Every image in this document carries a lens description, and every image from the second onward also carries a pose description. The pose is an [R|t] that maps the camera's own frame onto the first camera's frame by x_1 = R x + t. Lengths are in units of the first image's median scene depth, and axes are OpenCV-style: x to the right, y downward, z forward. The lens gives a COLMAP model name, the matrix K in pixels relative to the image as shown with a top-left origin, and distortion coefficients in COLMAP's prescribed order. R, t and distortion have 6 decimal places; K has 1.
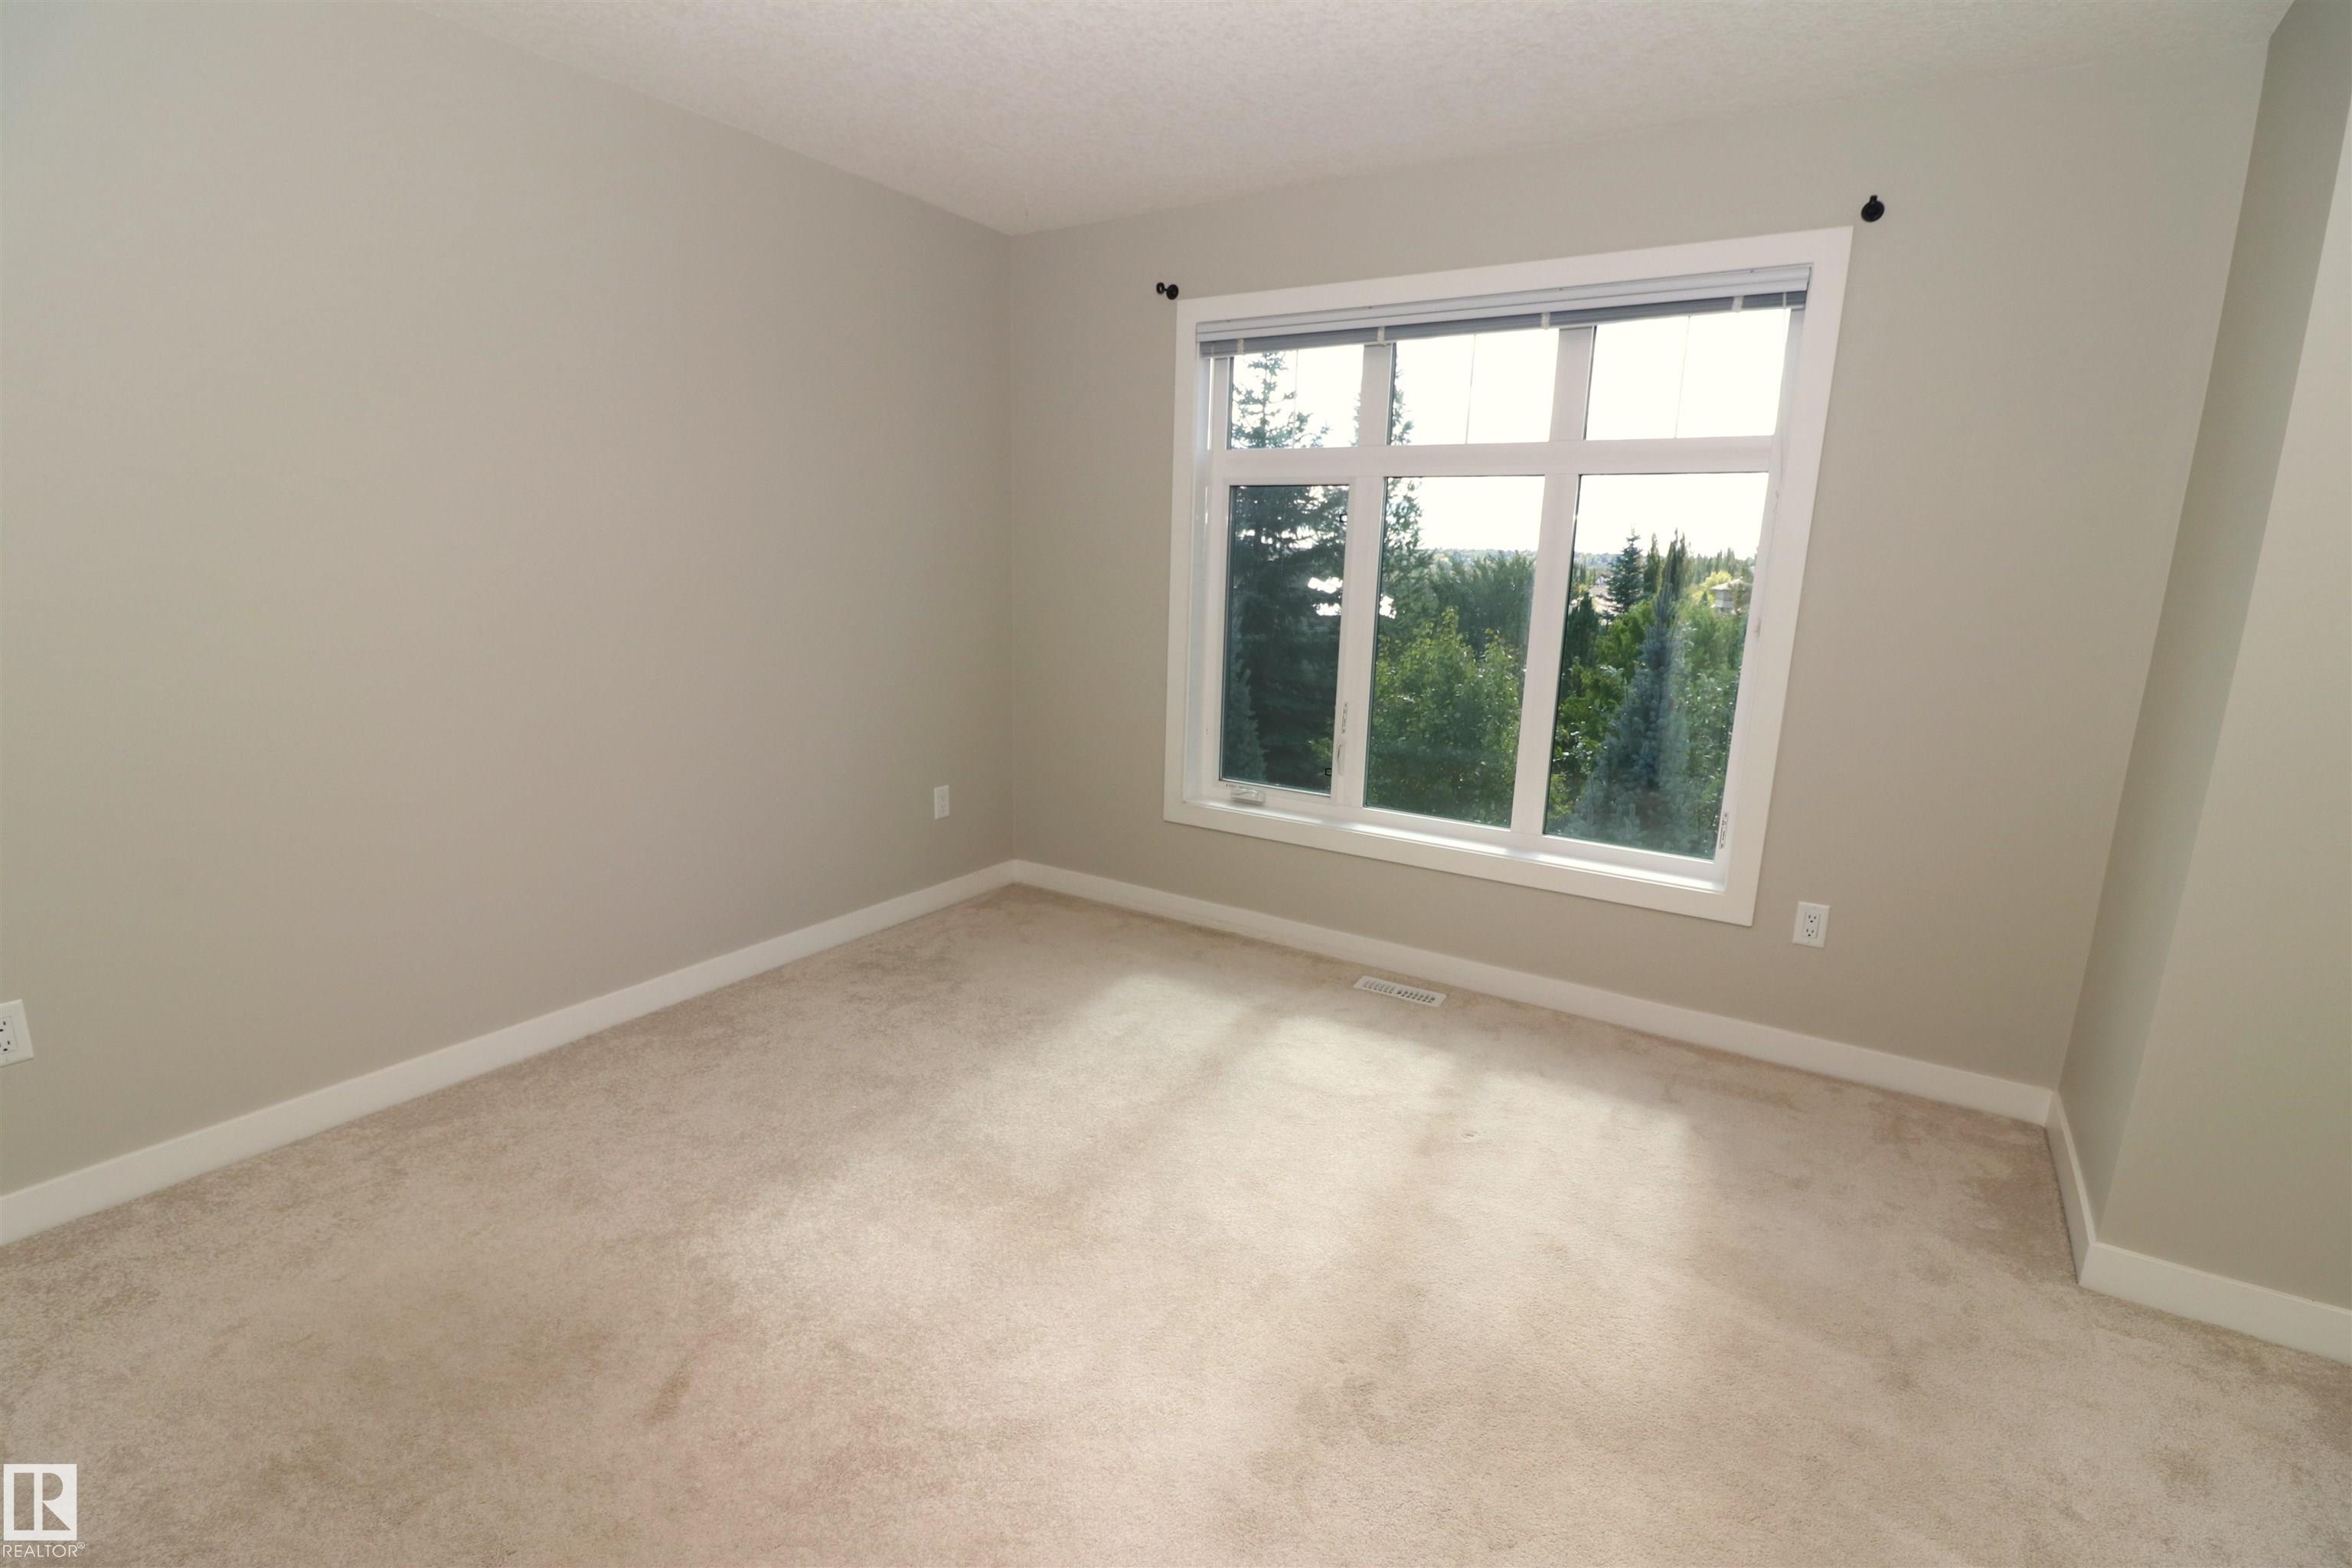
lens RADIAL K [[1090.4, 0, 1165.5], [0, 1090.4, 787.3], [0, 0, 1]] dist [-0.001483, -0.010572]
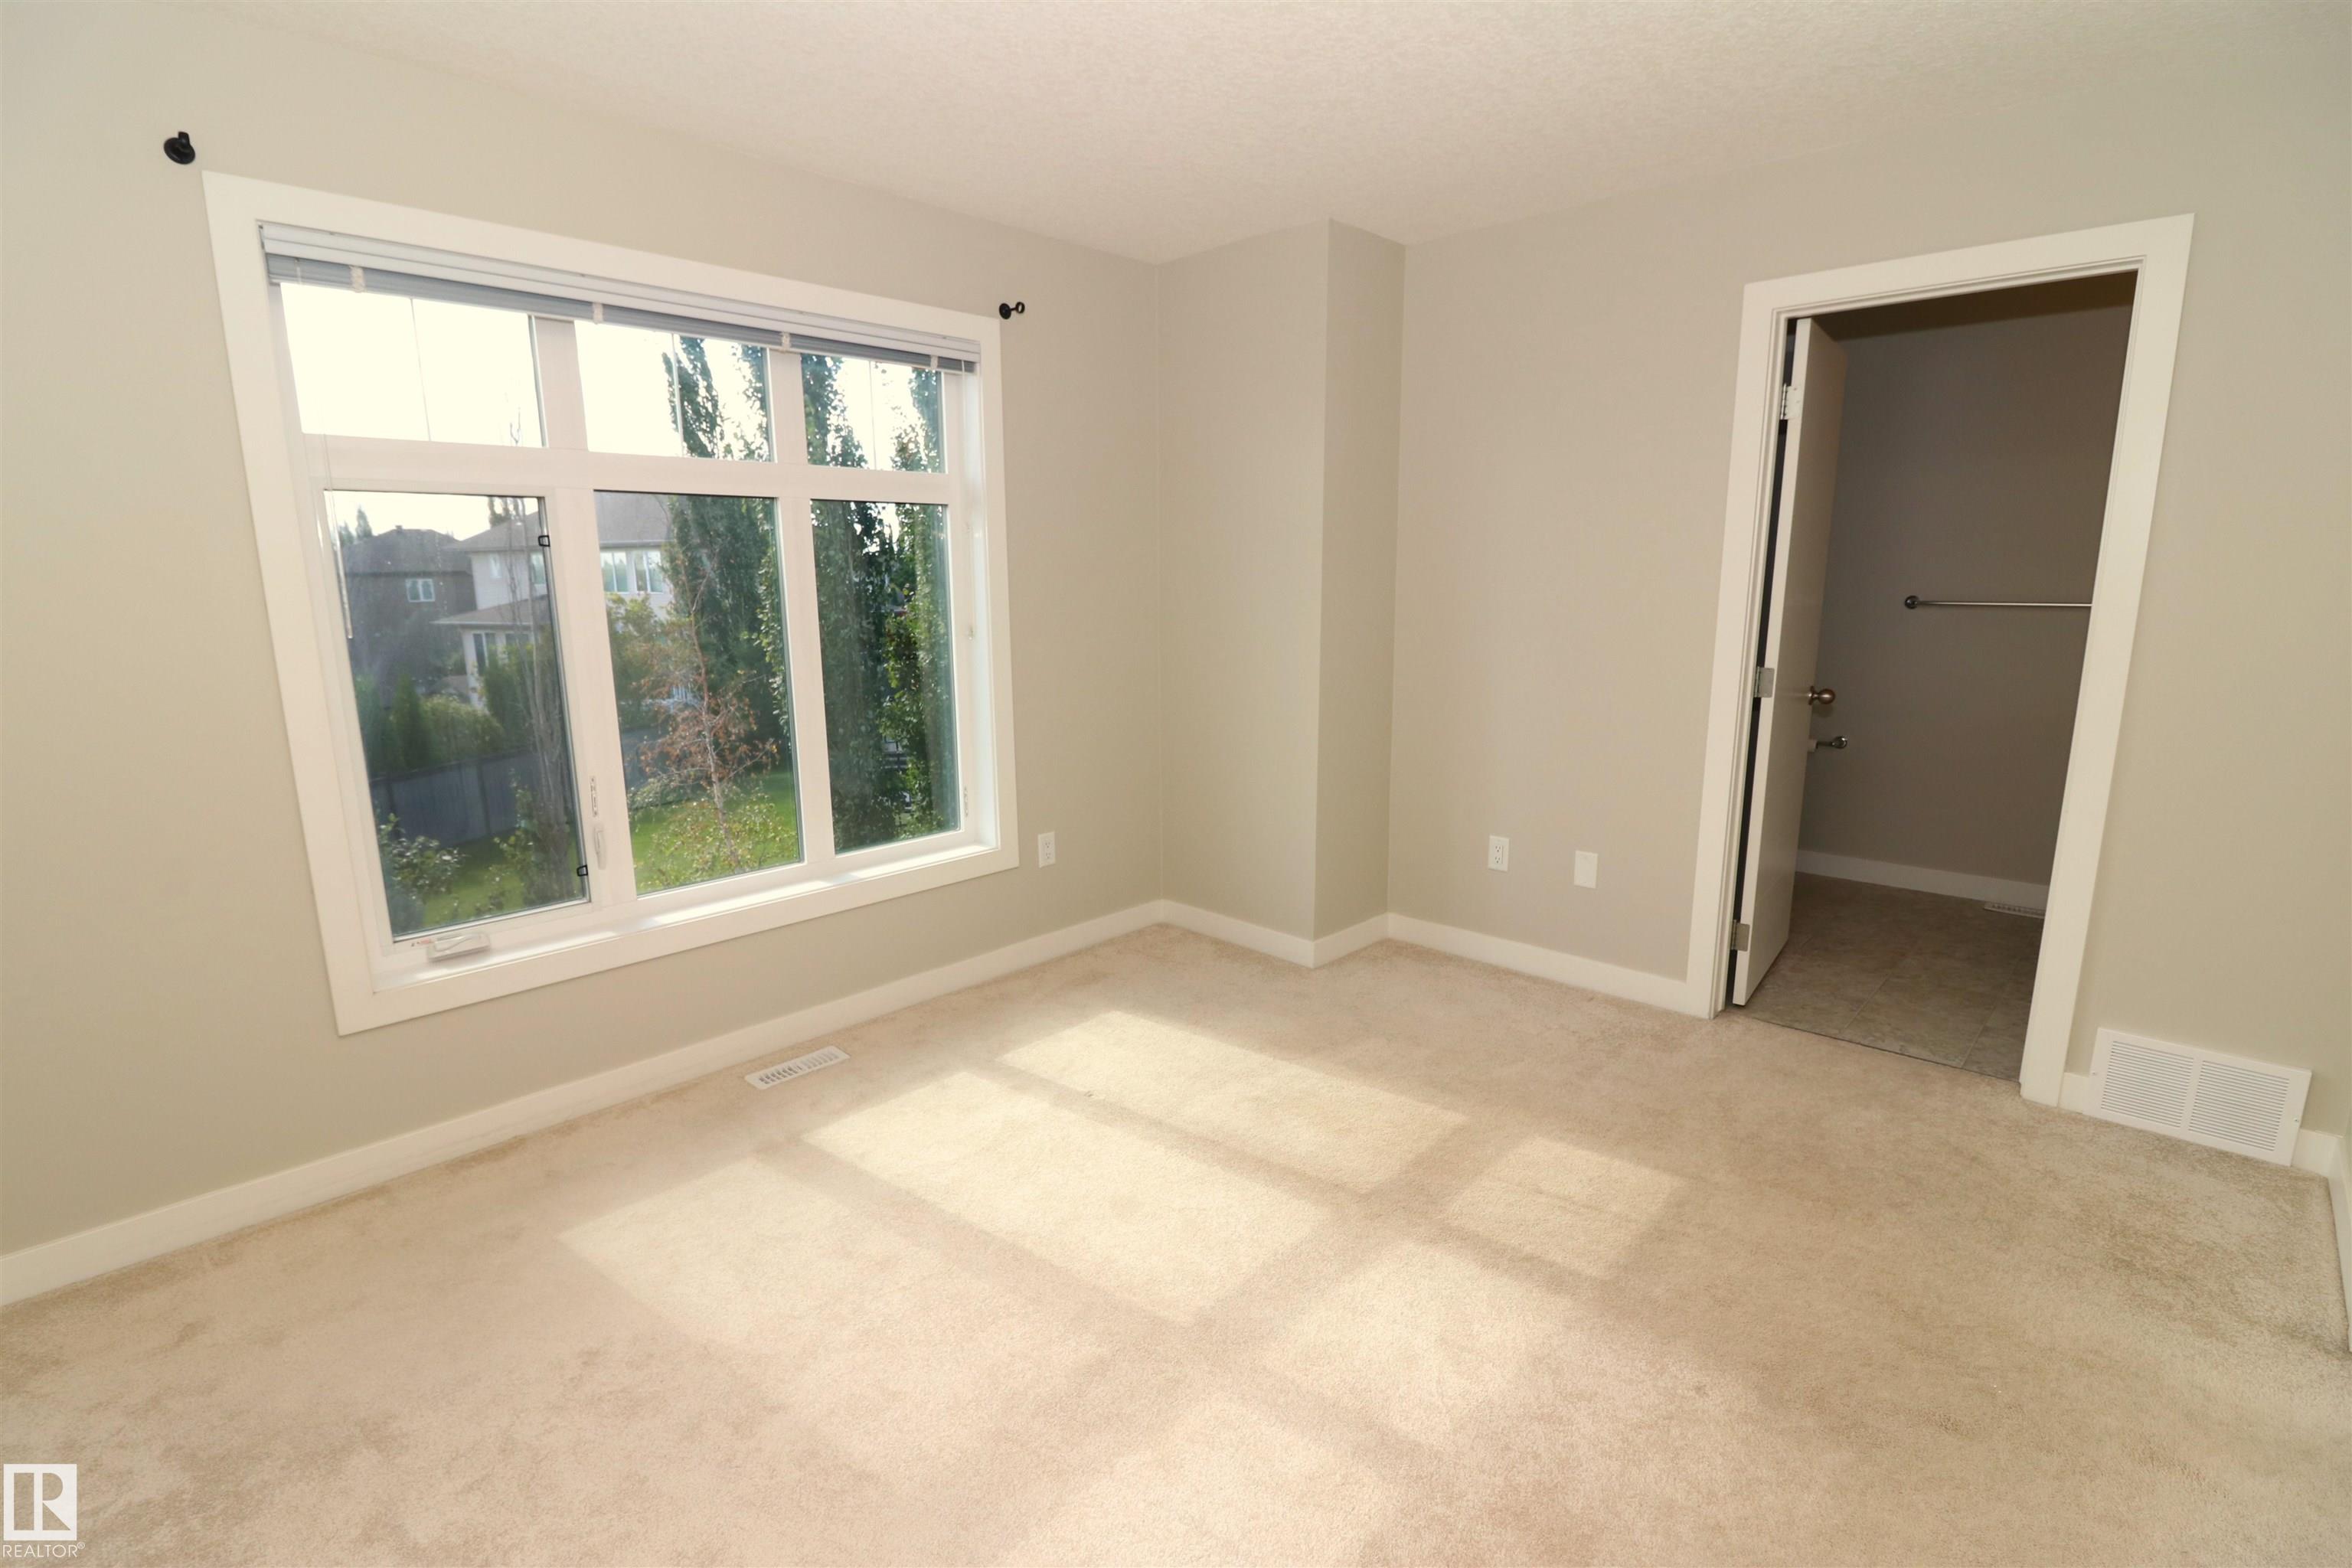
lens RADIAL K [[1094.6, 0, 1170.5], [0, 1094.6, 786.9], [0, 0, 1]] dist [0.008145, -0.015903]
pose [[0.183779, -0.222197, 0.957525, -0.557664], [0.213747, 0.959841, 0.181709, -0.137342], [-0.959446, 0.171274, 0.223892, 0.470048]]
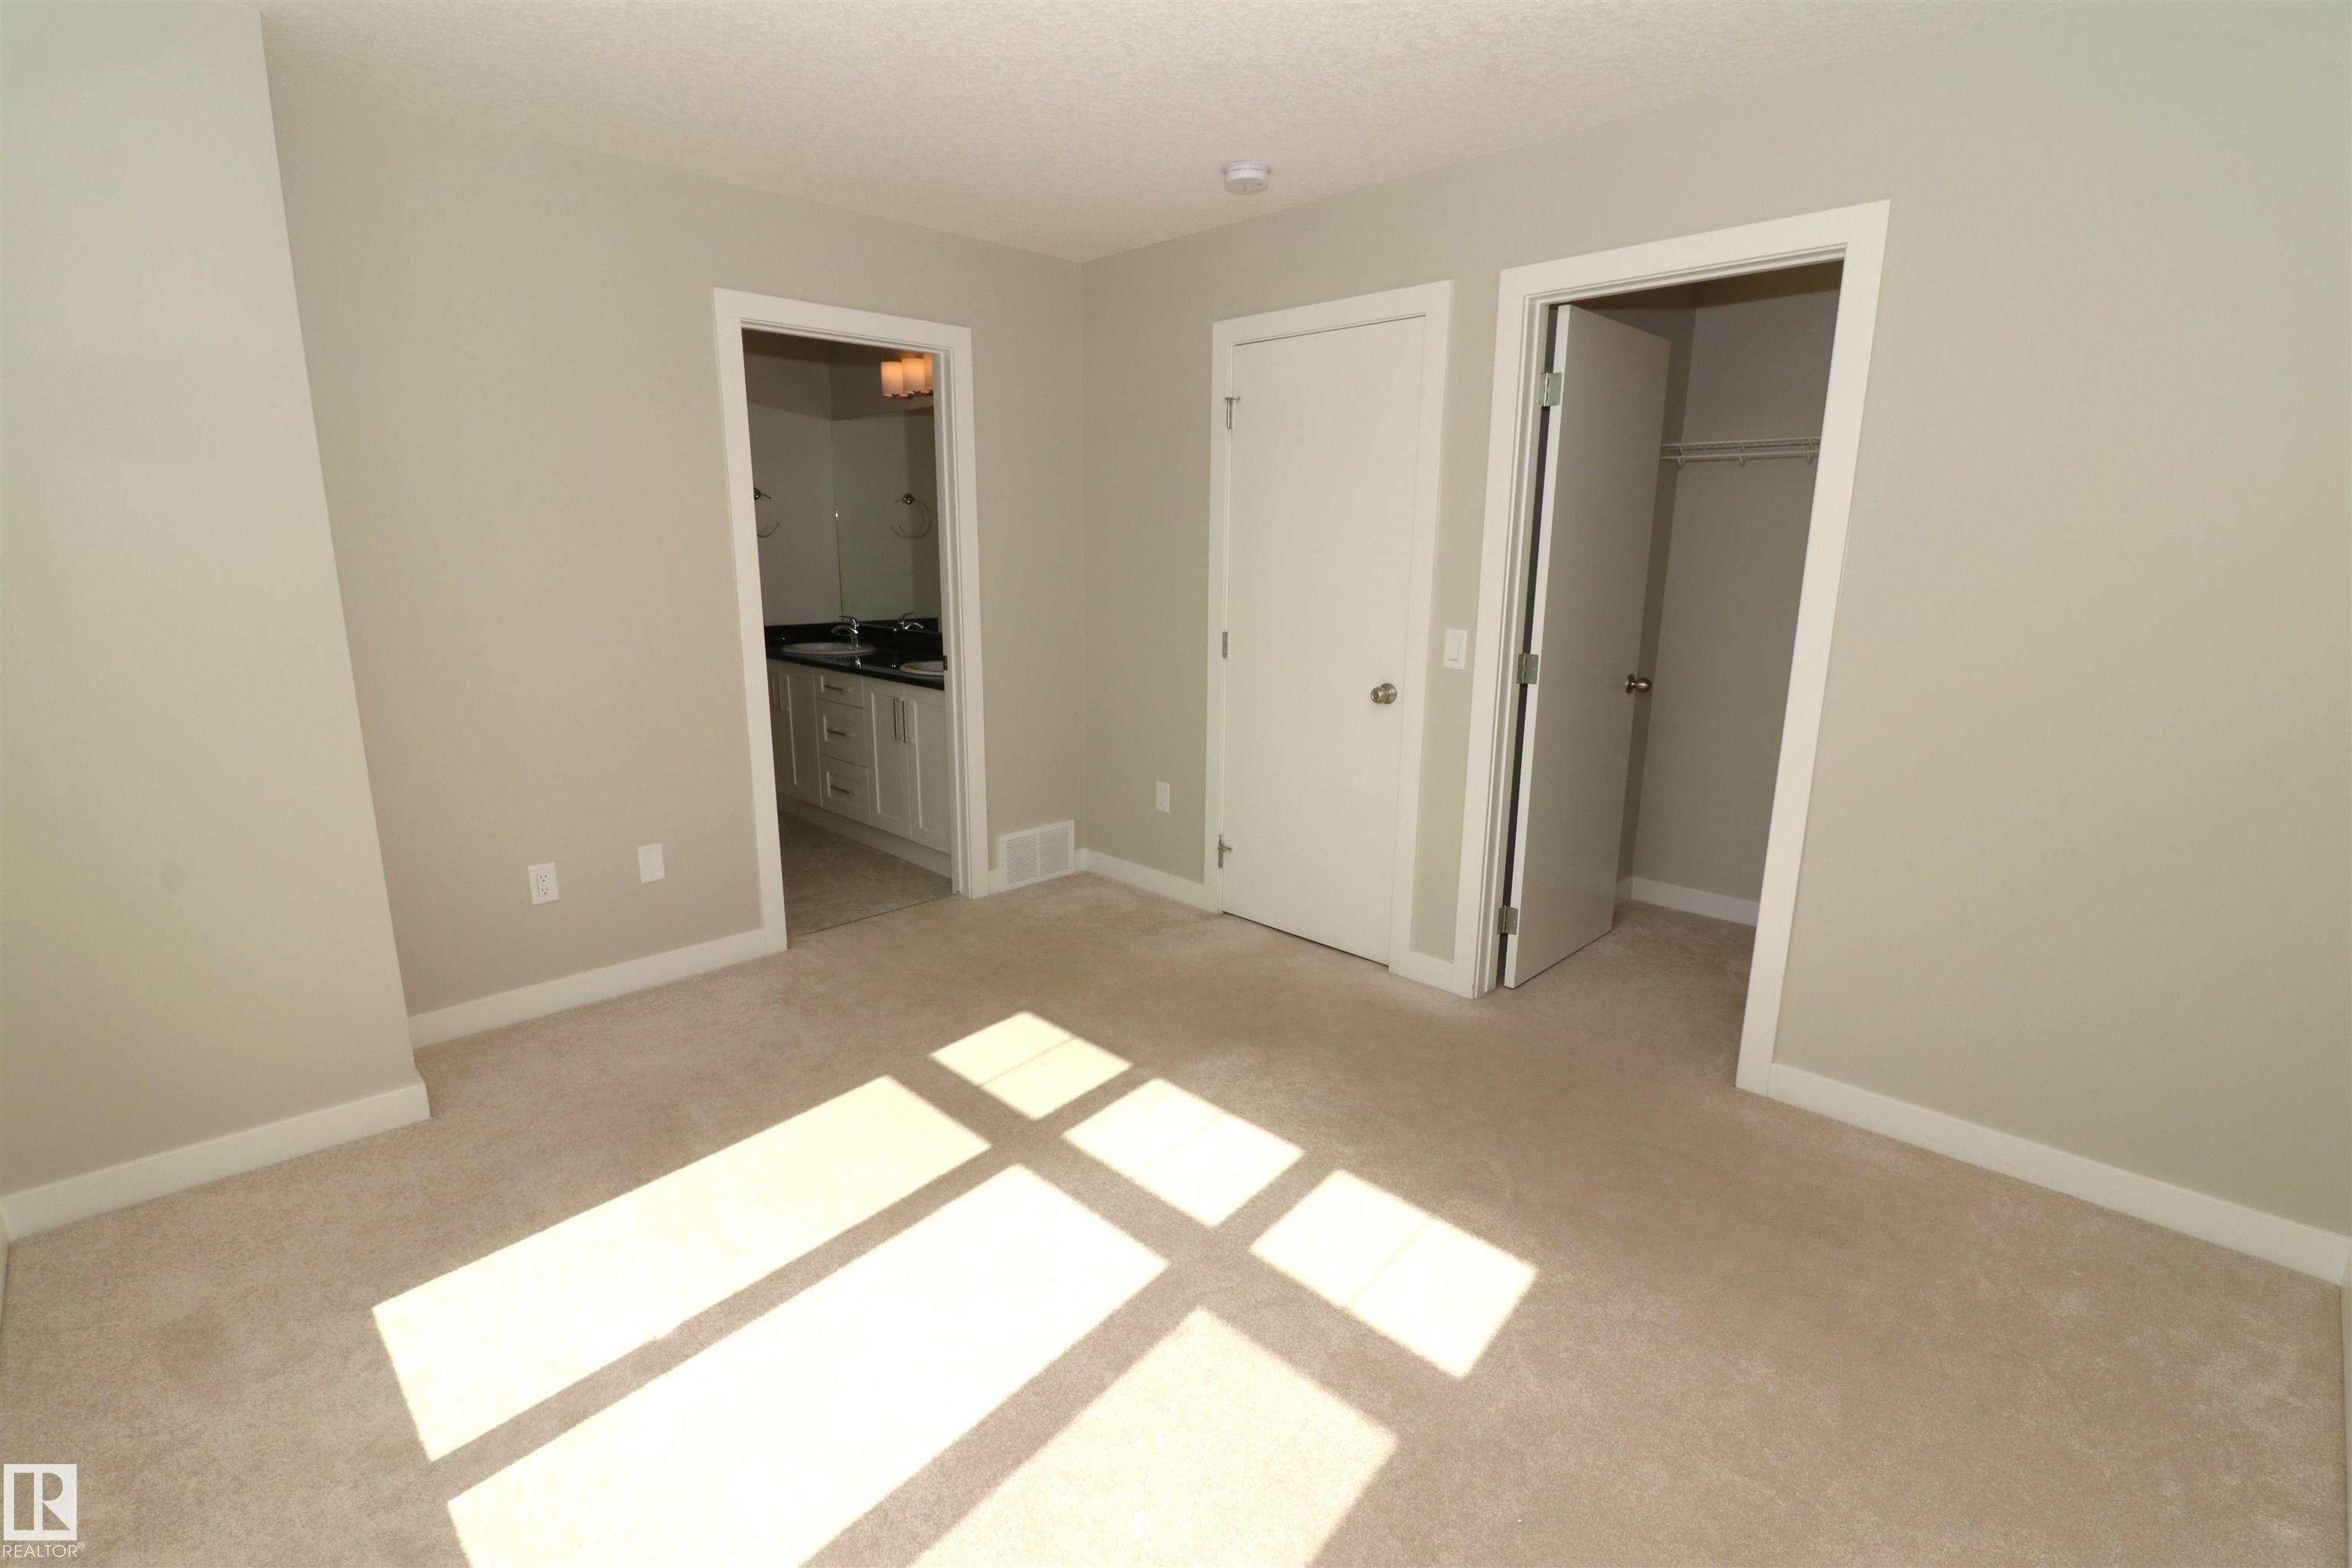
lens RADIAL K [[1090.4, 0, 1165.5], [0, 1090.4, 787.3], [0, 0, 1]] dist [-0.001483, -0.010572]
pose [[-0.975199, -0.081314, 0.205854, -0.147763], [0.012115, 0.909064, 0.416481, -0.262628], [-0.221000, 0.408646, -0.885532, 1.105141]]
